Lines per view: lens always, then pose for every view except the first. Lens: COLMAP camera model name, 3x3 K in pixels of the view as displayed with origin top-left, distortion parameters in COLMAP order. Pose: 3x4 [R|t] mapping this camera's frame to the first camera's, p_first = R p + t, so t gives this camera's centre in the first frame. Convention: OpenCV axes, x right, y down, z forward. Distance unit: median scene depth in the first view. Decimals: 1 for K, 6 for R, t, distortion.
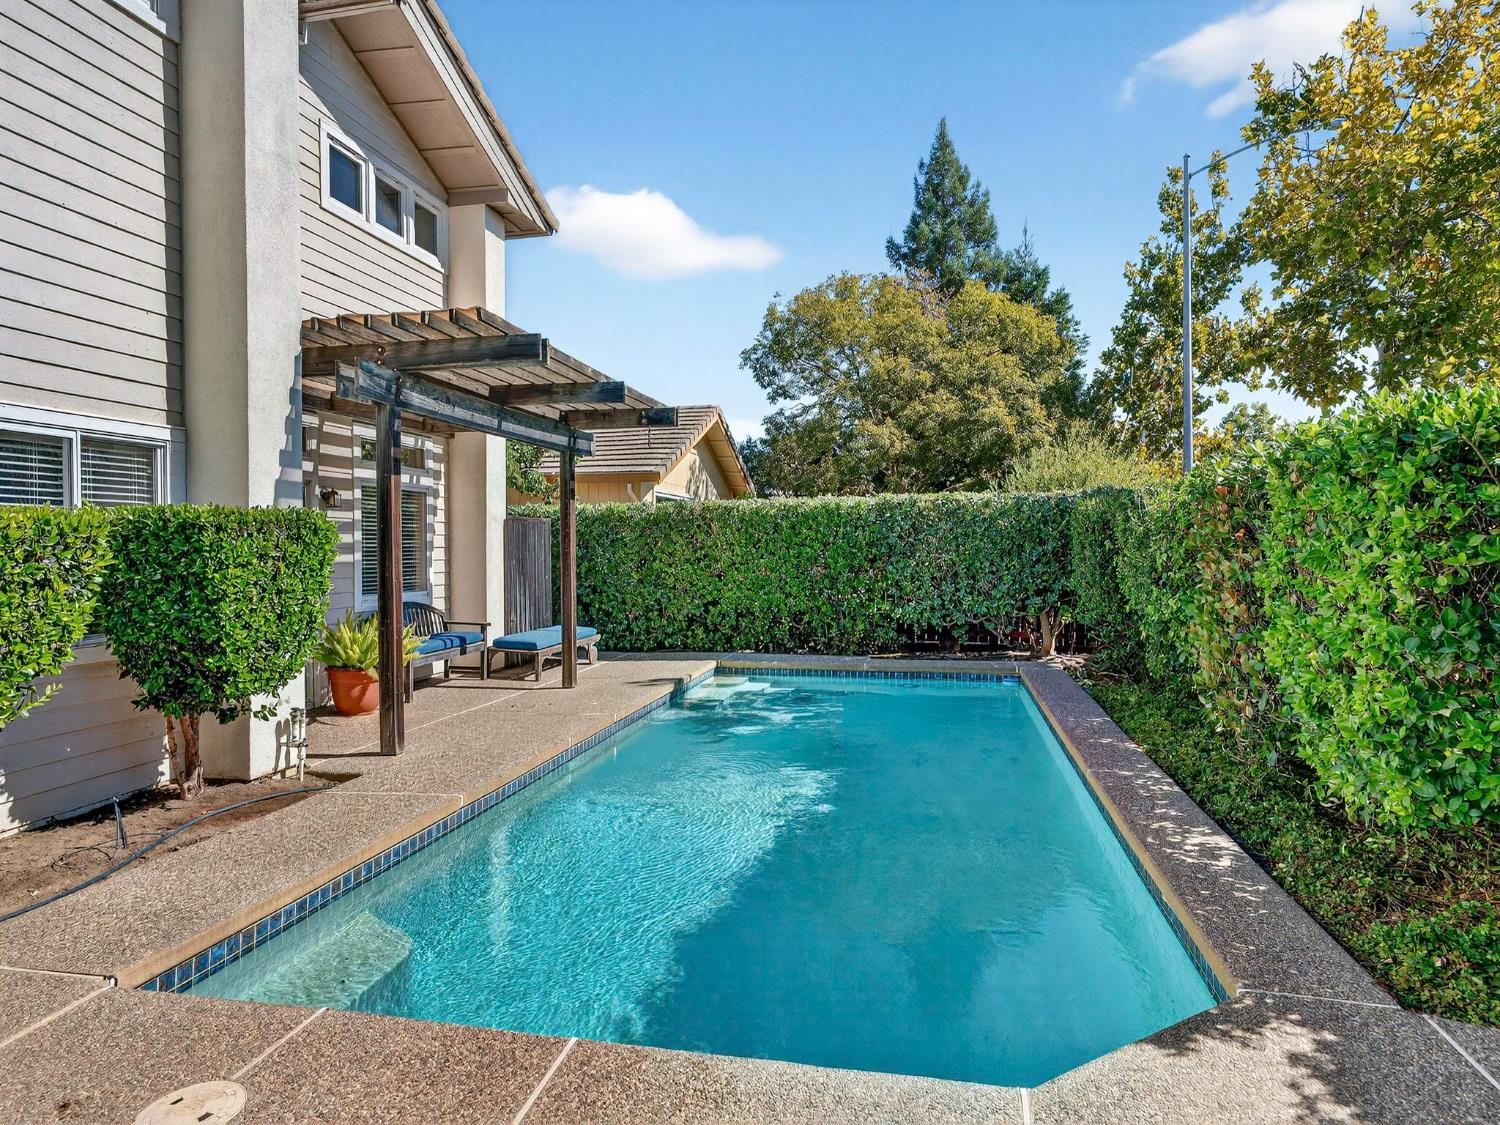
lens RADIAL K [[896.8, 0, 748.4], [0, 896.8, 555.4], [0, 0, 1]] dist [-0.002636, 0.005812]
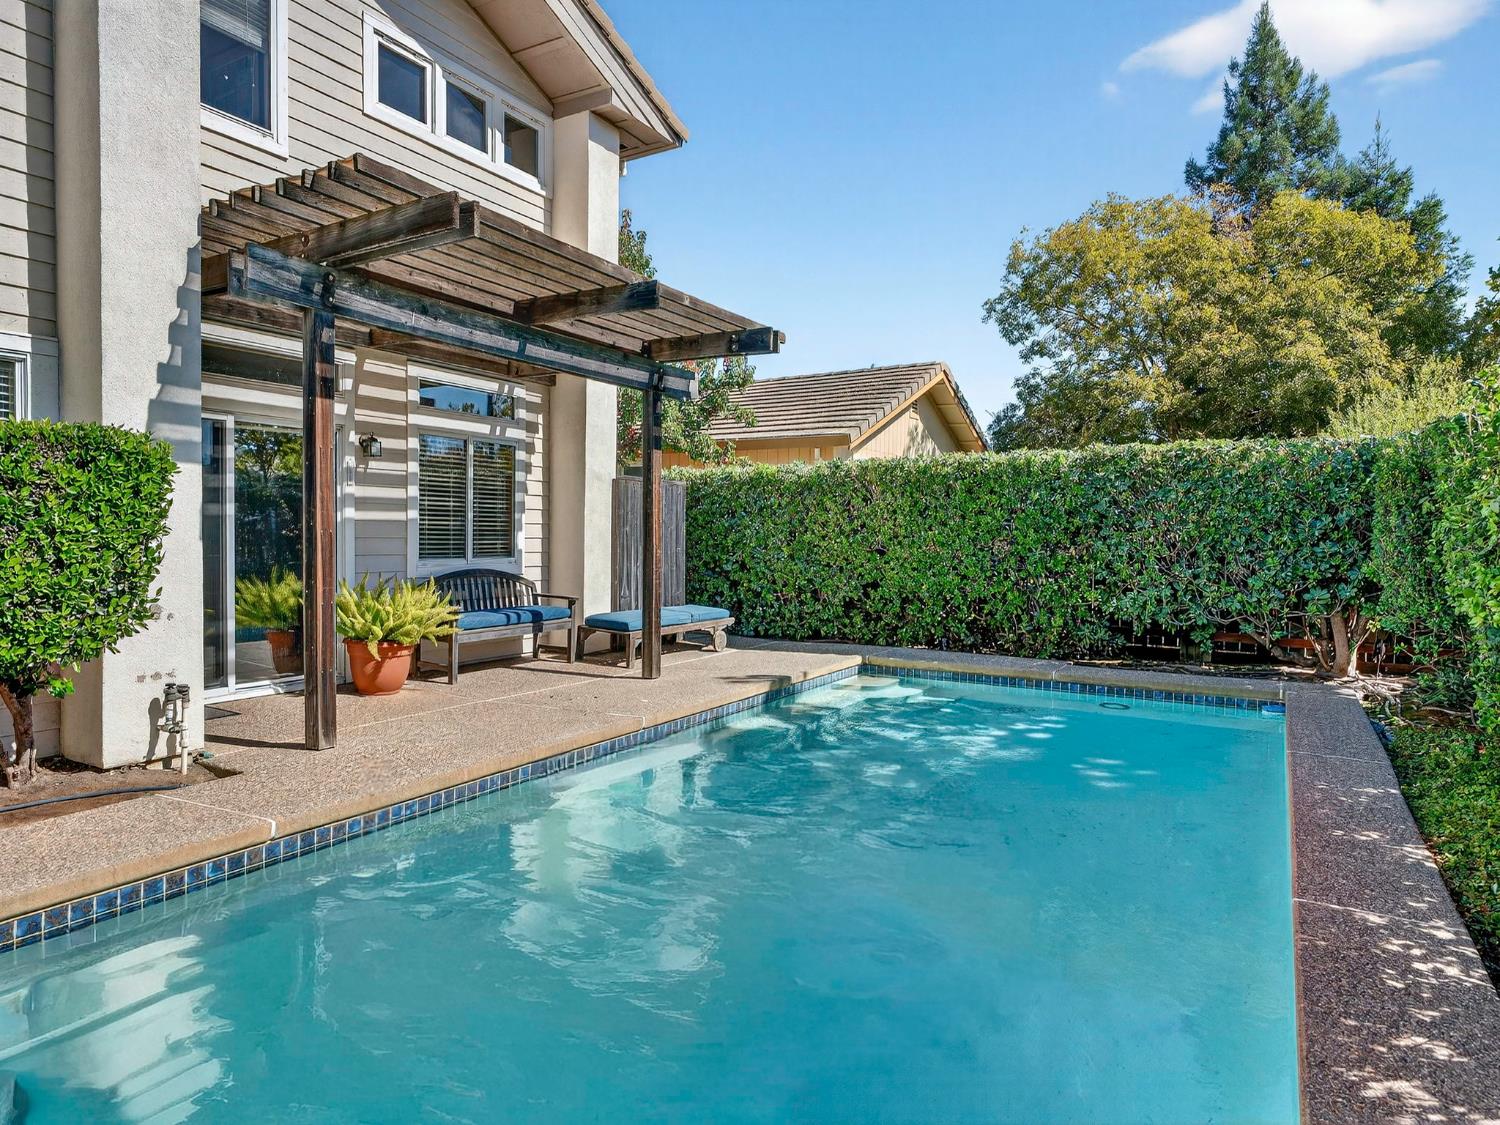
lens RADIAL K [[896.8, 0, 756.8], [0, 896.8, 557.6], [0, 0, 1]] dist [-0.002636, 0.005812]
pose [[0.947787, 0.021679, -0.318167, 0.135452], [-0.017388, 0.999716, 0.016322, 0.019063], [0.318431, -0.009938, 0.947894, 0.221998]]
